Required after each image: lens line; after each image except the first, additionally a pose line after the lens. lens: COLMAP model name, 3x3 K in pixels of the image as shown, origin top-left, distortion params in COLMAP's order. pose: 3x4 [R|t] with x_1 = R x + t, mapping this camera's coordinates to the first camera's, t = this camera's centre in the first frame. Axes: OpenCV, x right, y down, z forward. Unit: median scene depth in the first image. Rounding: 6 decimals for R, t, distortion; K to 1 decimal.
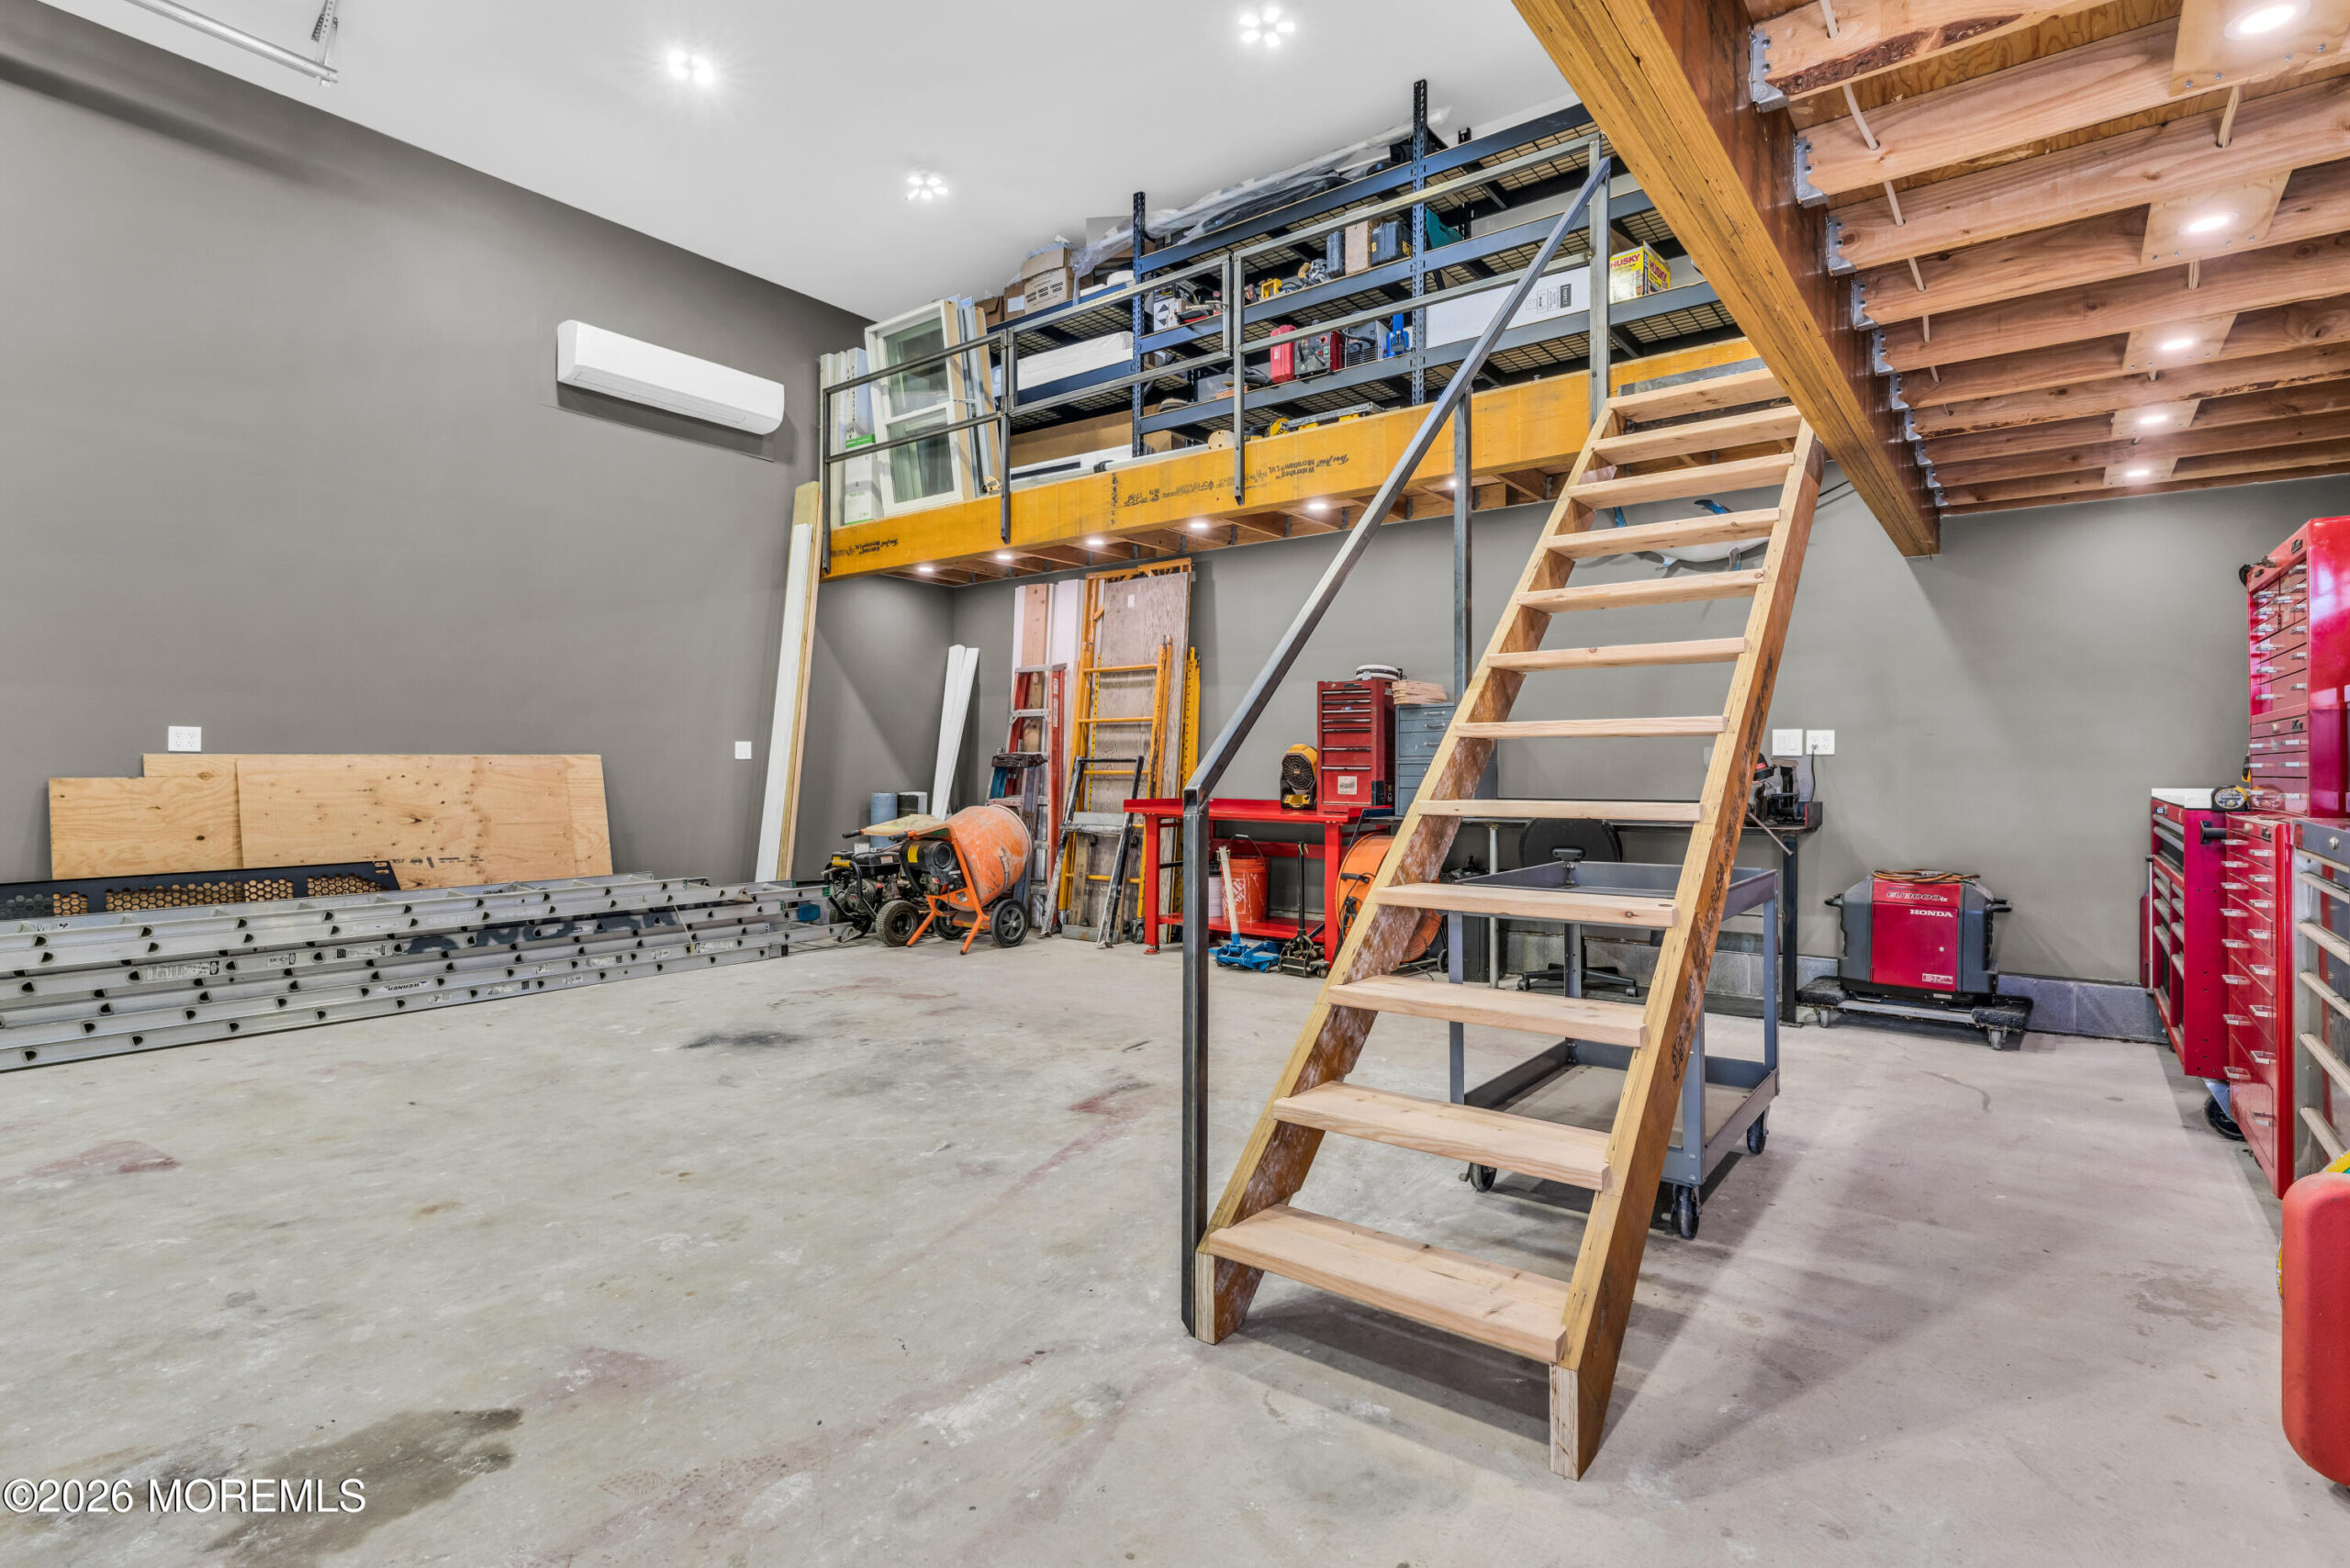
lens RADIAL K [[1136.7, 0, 1175.0], [0, 1136.7, 784.0], [0, 0, 1]] dist [-0.003147, -0.000798]
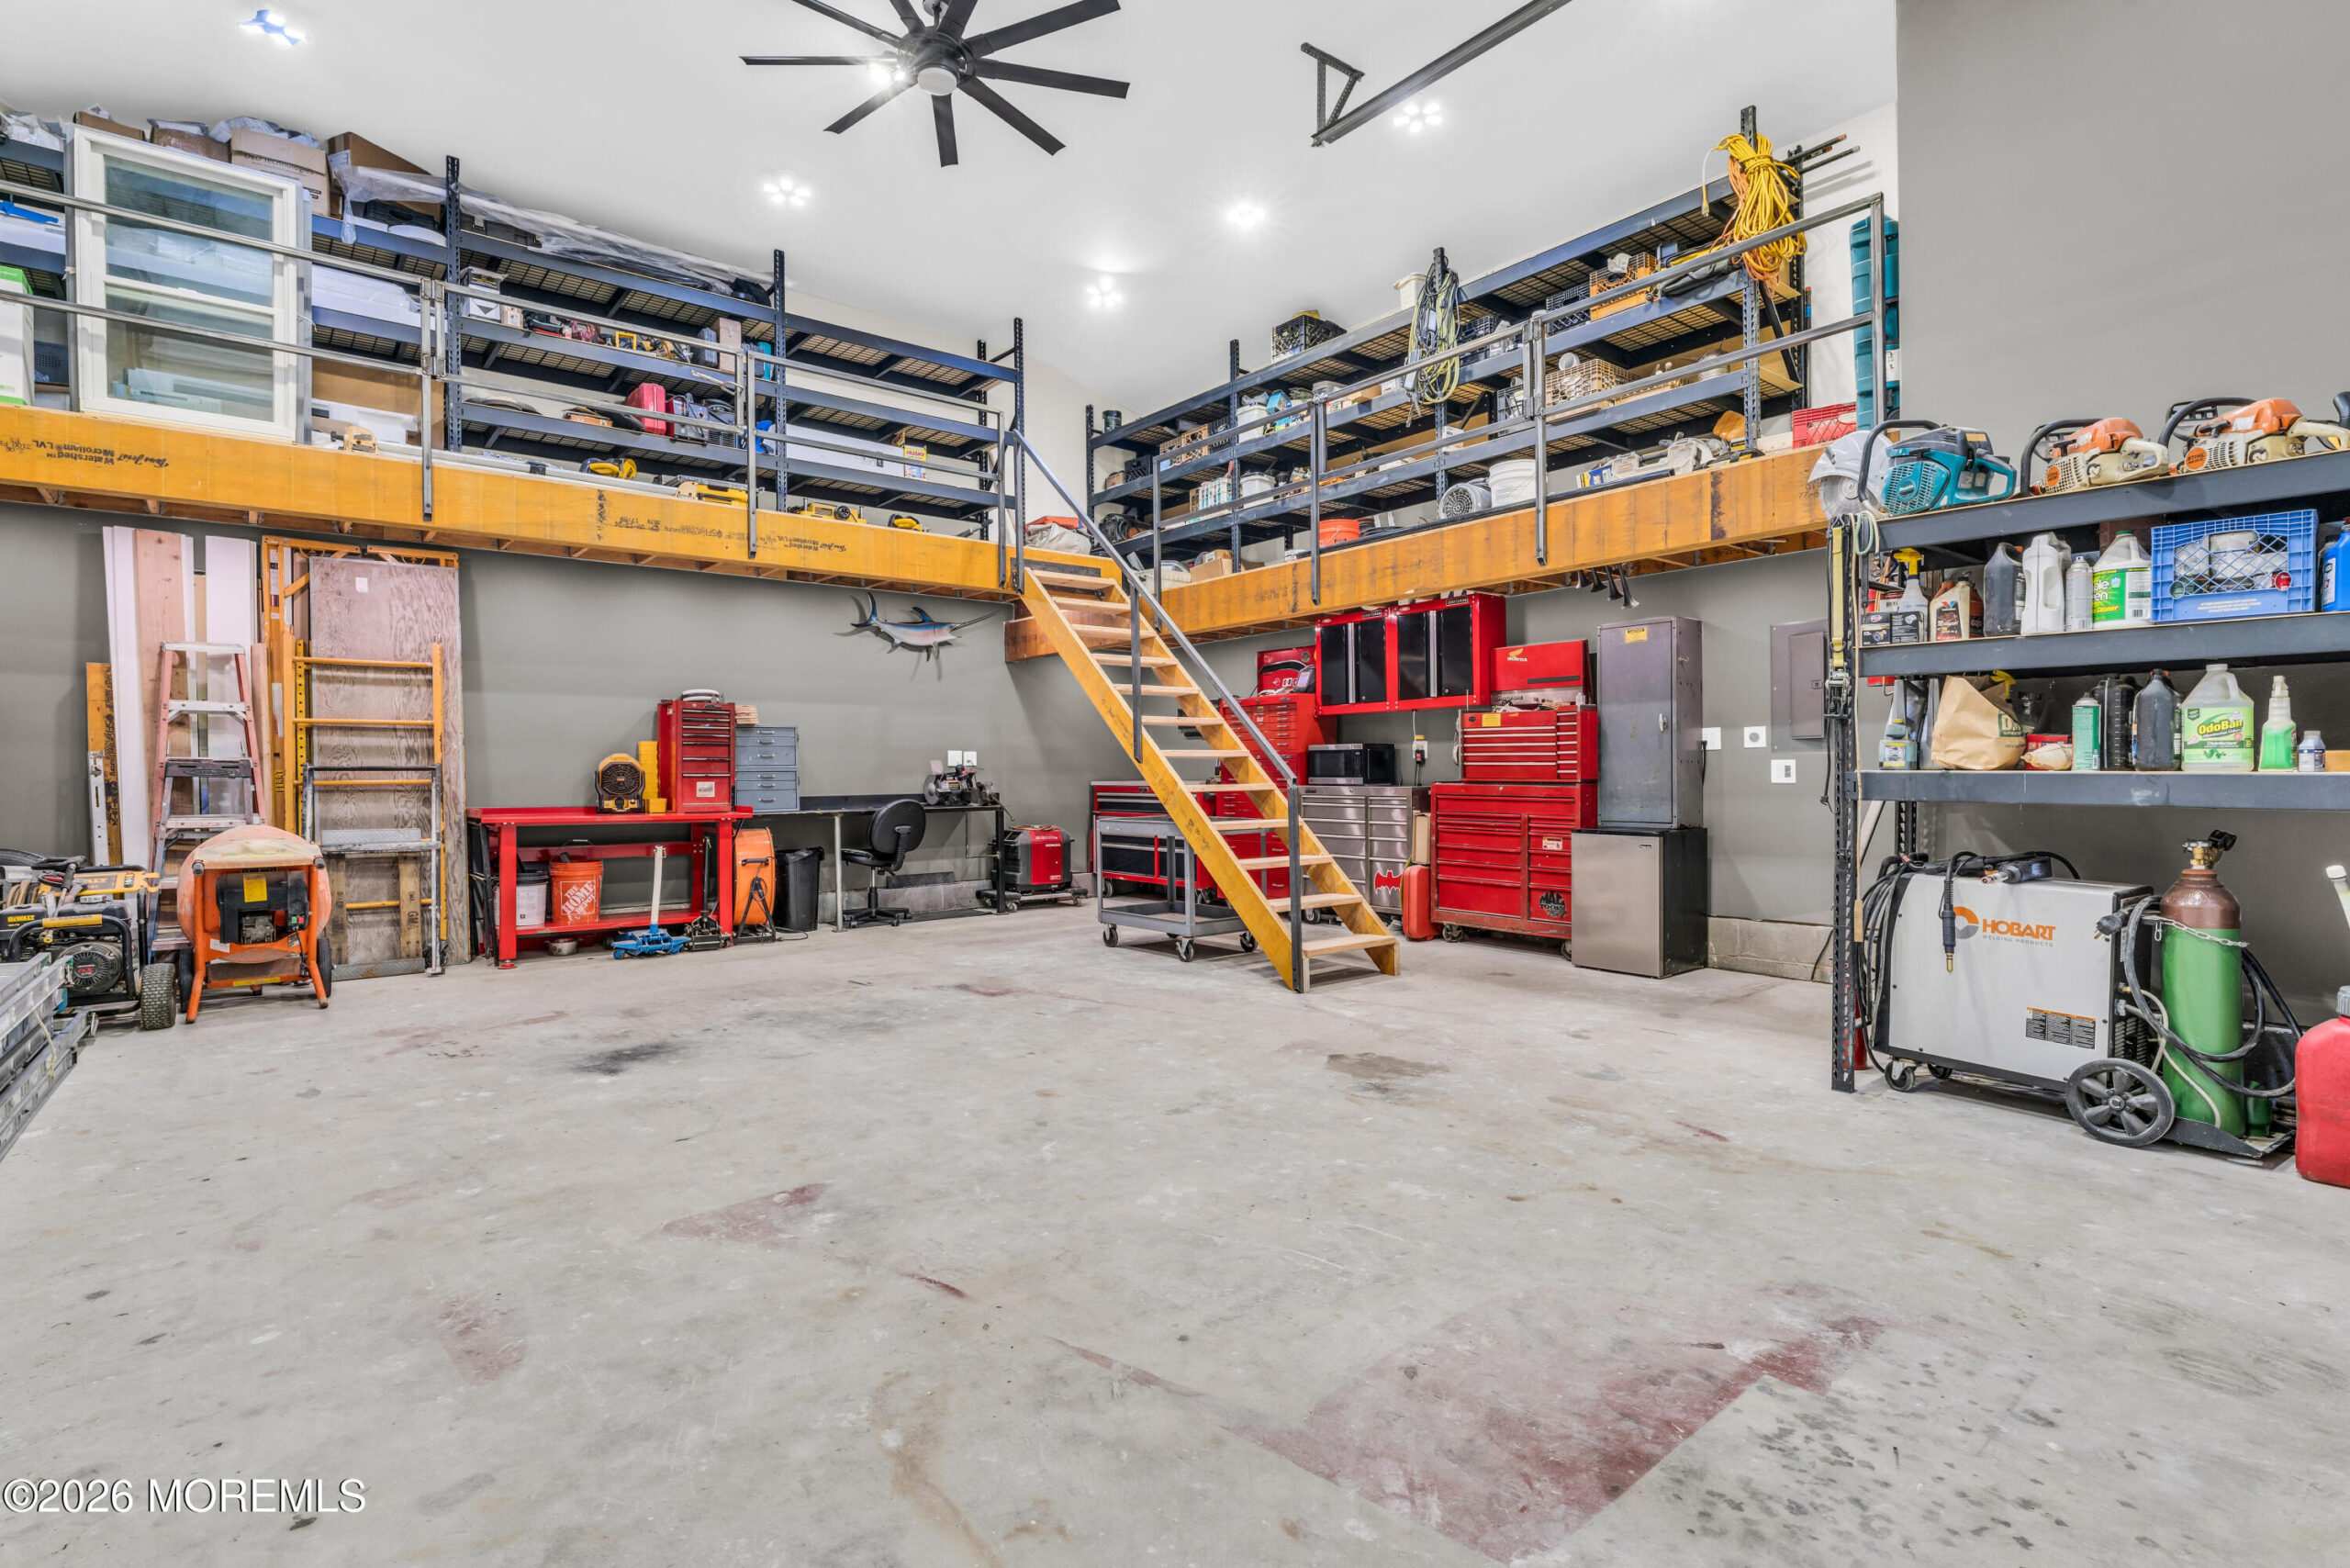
lens RADIAL K [[1136.7, 0, 1175.0], [0, 1136.7, 784.0], [0, 0, 1]] dist [-0.003147, -0.000798]
pose [[0.232044, -0.011140, 0.972641, -1.778135], [0.023300, 0.999711, 0.005891, 0.000126], [-0.972426, 0.021296, 0.232237, 0.484409]]
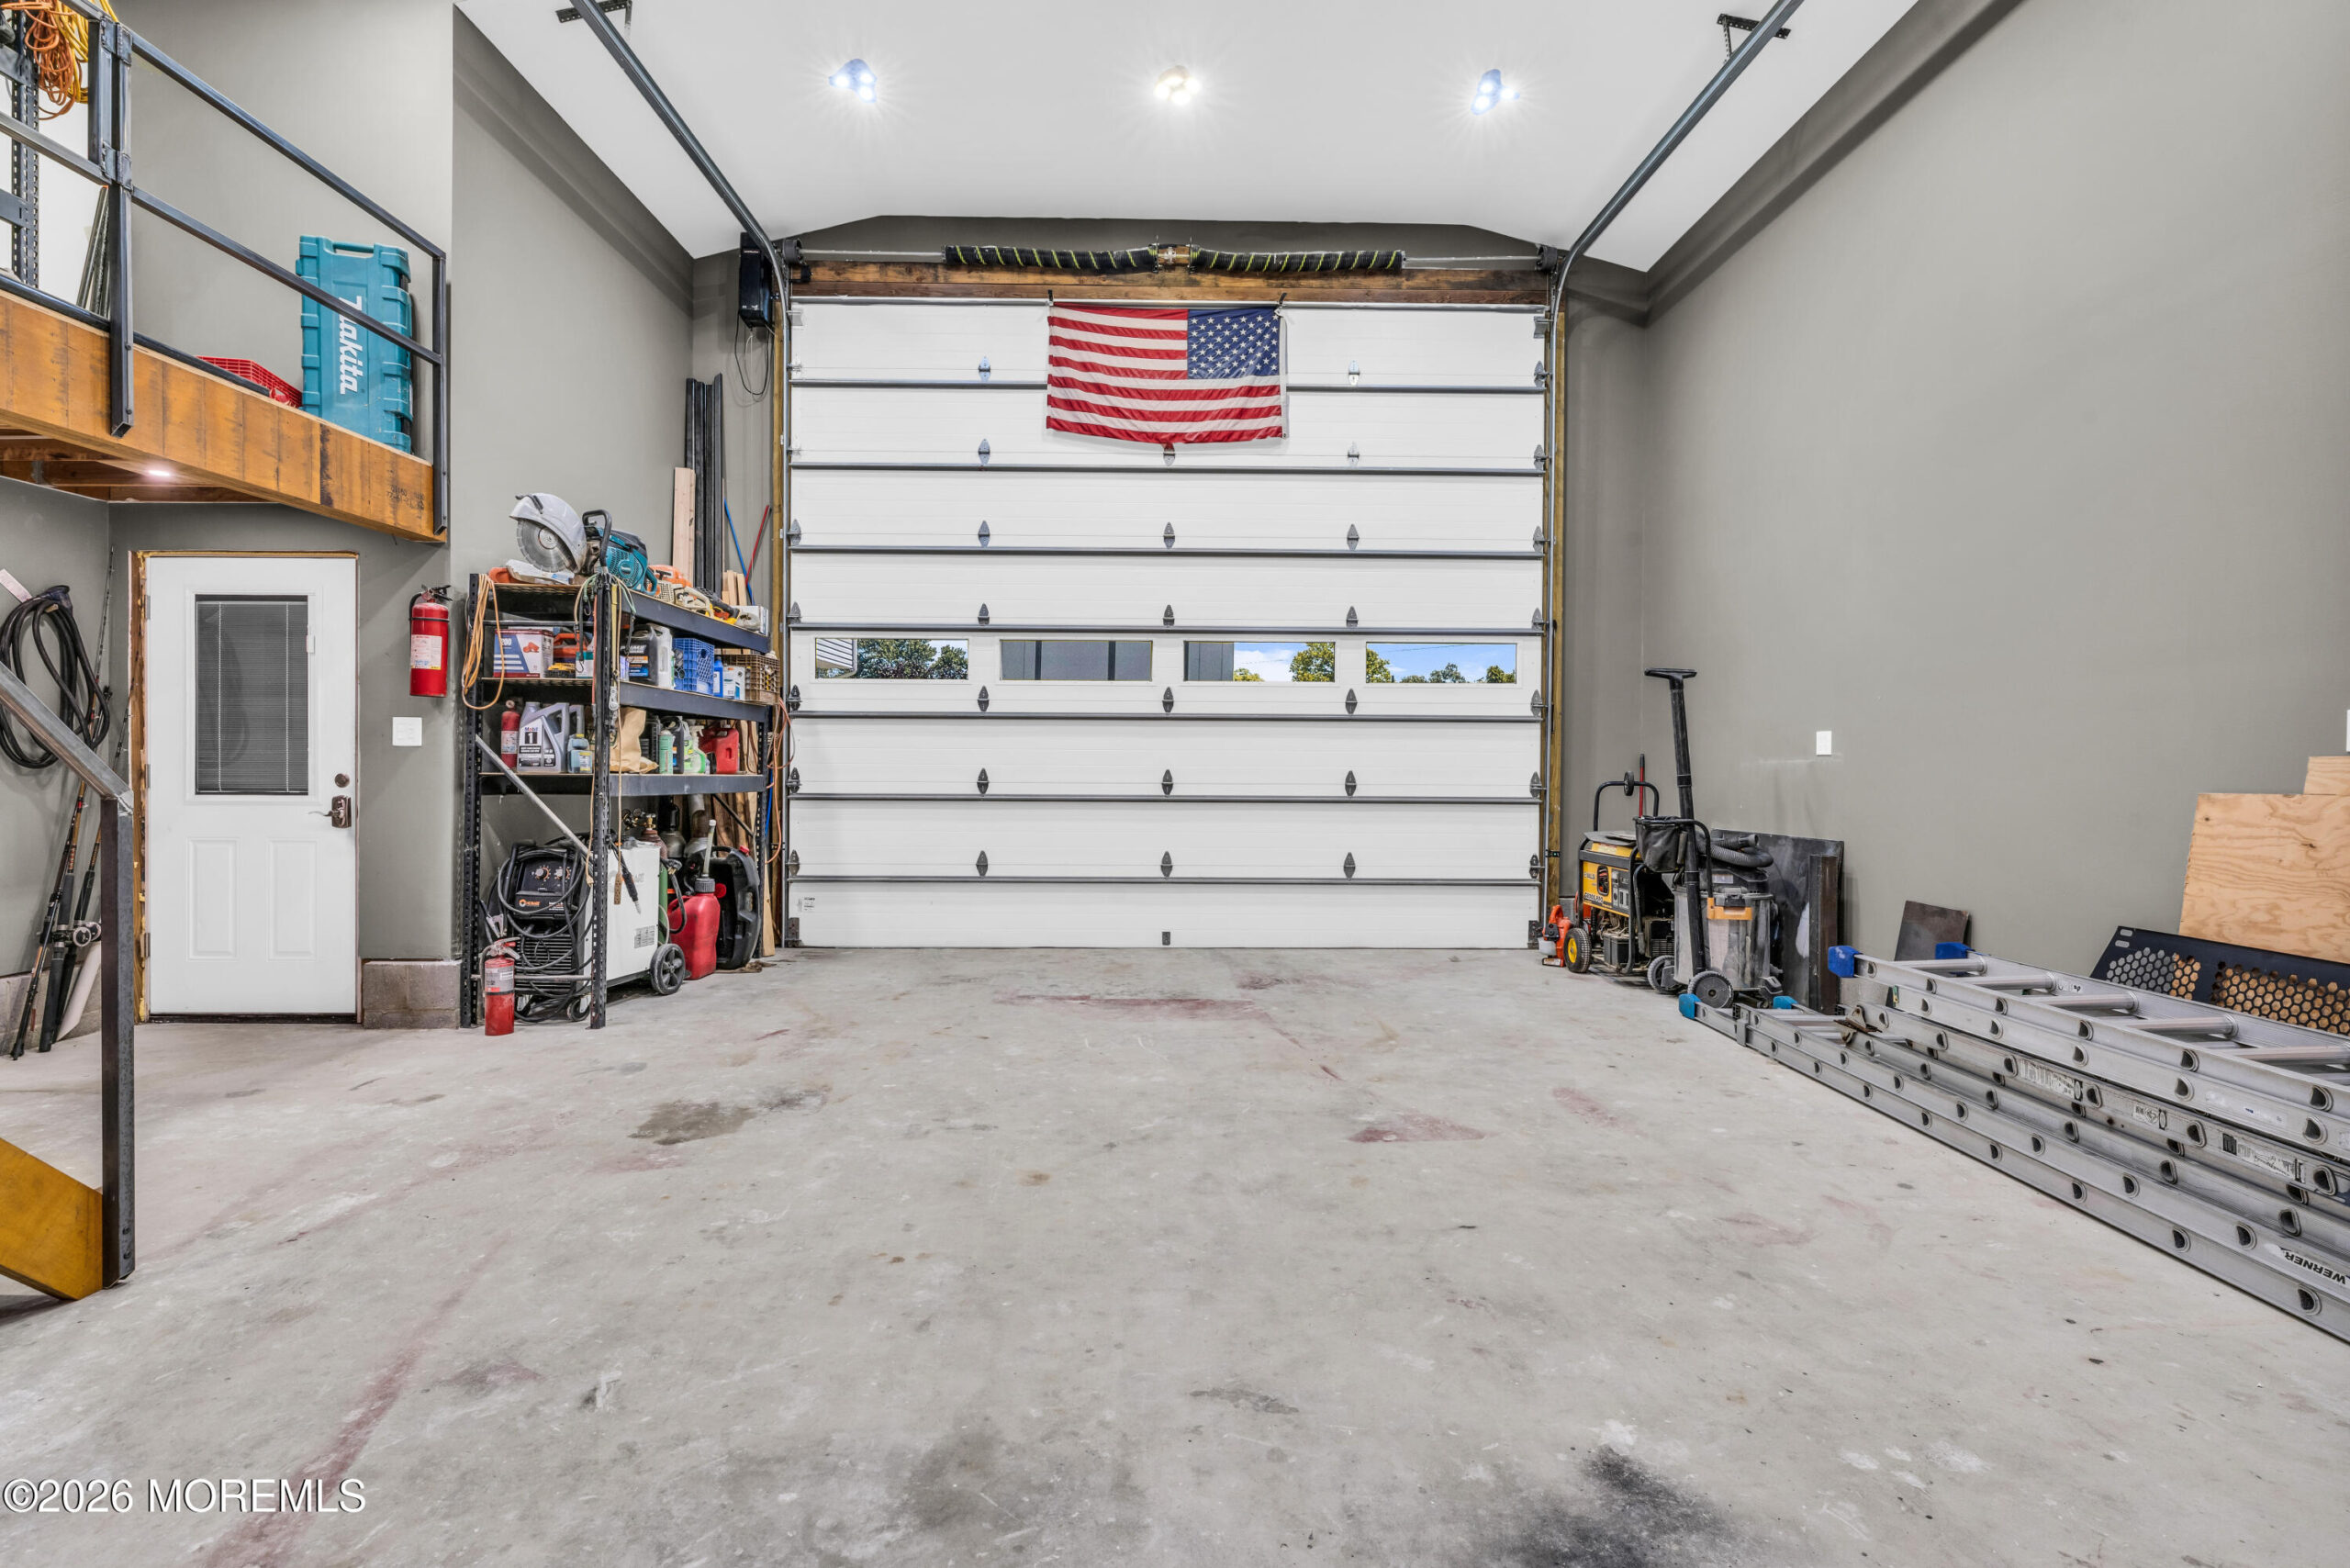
lens RADIAL K [[1136.7, 0, 1175.0], [0, 1136.7, 784.0], [0, 0, 1]] dist [-0.003147, -0.000798]
pose [[-0.786249, 0.004833, -0.617891, -0.079560], [-0.015072, 0.999522, 0.026996, -0.030412], [0.617726, 0.030538, -0.785800, 1.769489]]
